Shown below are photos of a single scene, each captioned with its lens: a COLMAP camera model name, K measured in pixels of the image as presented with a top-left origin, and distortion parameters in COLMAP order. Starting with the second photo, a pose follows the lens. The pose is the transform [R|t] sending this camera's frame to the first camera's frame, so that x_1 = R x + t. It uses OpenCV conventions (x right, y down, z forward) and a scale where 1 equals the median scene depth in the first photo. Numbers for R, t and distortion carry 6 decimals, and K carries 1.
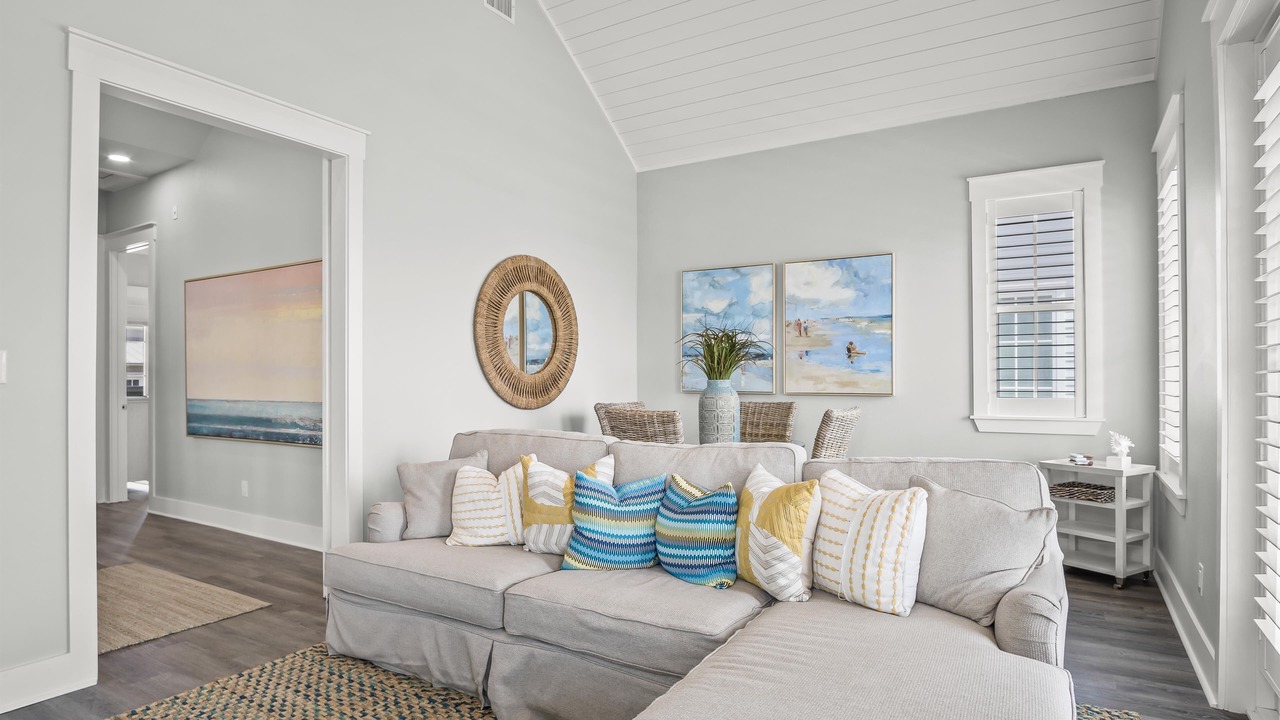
lens RADIAL K [[699.2, 0, 641.0], [0, 699.2, 370.7], [0, 0, 1]] dist [-0.008436, -0.000263]
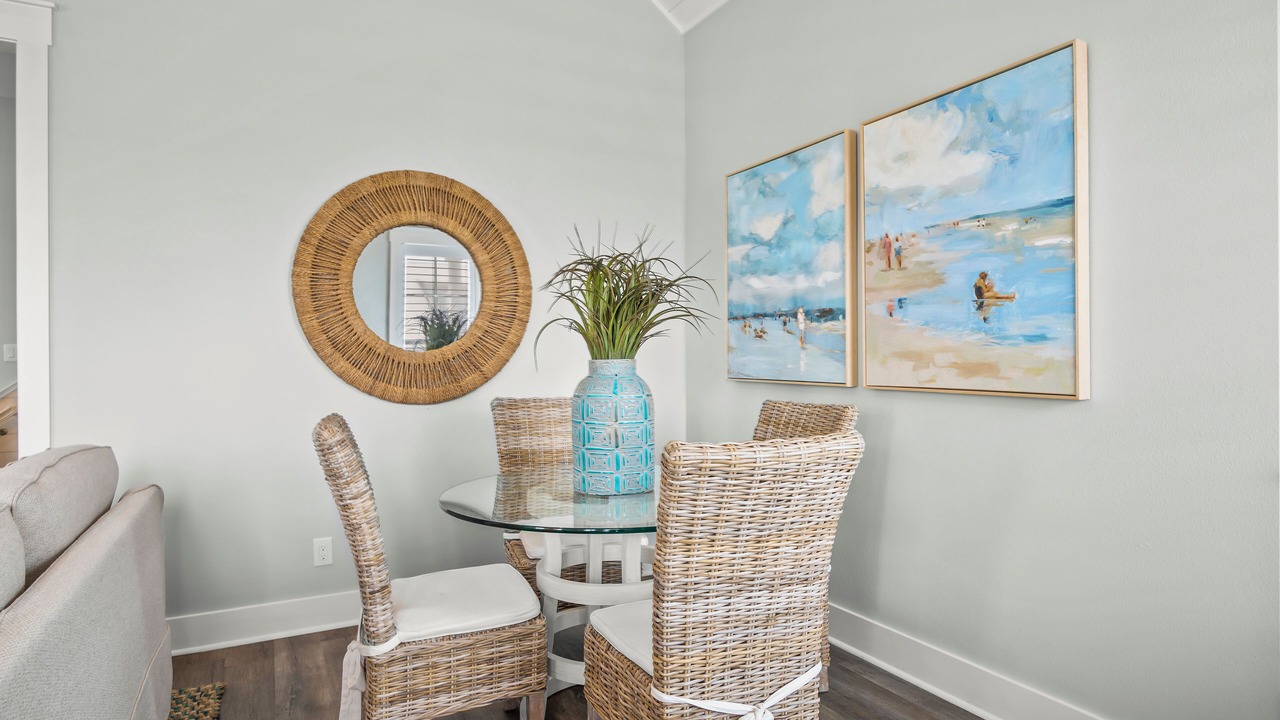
lens RADIAL K [[699.2, 0, 638.5], [0, 699.2, 352.4], [0, 0, 1]] dist [-0.008436, -0.000263]
pose [[0.864761, -0.005872, -0.502149, 0.324797], [0.008454, 0.999960, 0.002866, 0.005603], [0.502112, -0.006723, 0.864776, 0.500295]]
